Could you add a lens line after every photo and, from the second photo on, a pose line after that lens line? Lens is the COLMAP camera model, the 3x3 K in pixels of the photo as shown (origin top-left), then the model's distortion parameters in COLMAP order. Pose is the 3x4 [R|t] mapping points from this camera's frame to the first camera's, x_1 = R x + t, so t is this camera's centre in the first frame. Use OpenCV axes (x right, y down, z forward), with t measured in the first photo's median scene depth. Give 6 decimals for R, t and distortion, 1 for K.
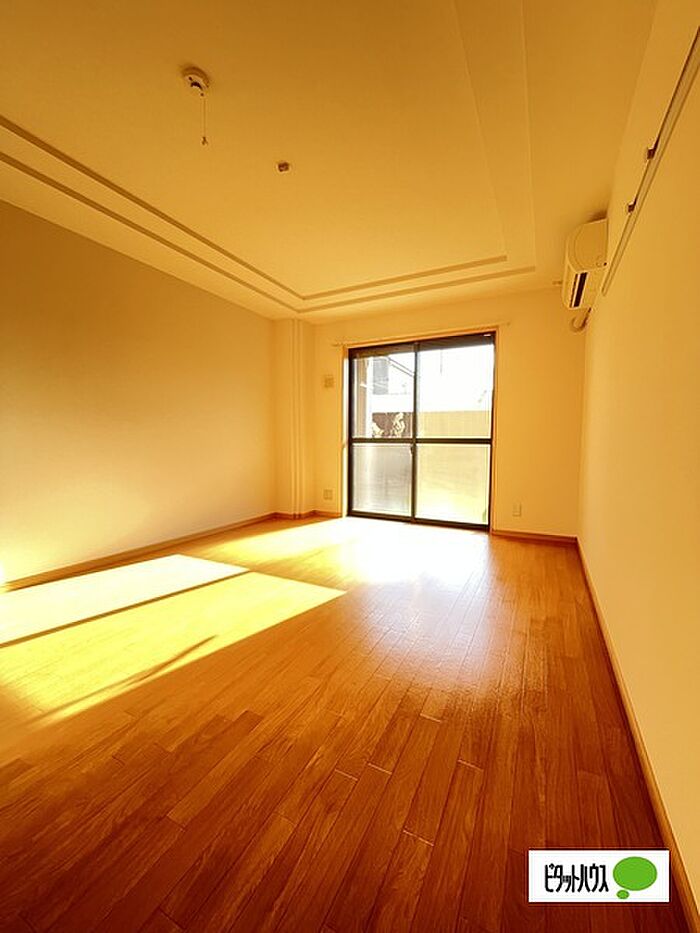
lens RADIAL K [[377.8, 0, 352.2], [0, 377.8, 467.2], [0, 0, 1]] dist [-0.001742, -0.000453]
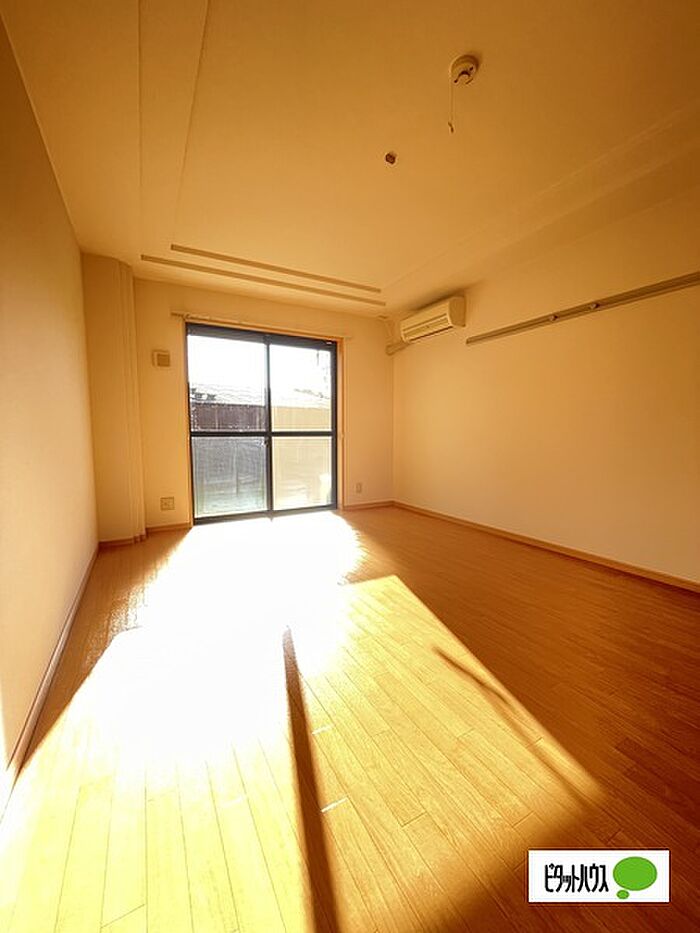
lens RADIAL K [[377.8, 0, 352.2], [0, 377.8, 467.2], [0, 0, 1]] dist [-0.001742, -0.000453]
pose [[0.552790, -0.080708, 0.829403, -0.551769], [0.065694, 0.996422, 0.053176, -0.021362], [-0.830727, 0.025092, 0.556114, 0.270870]]
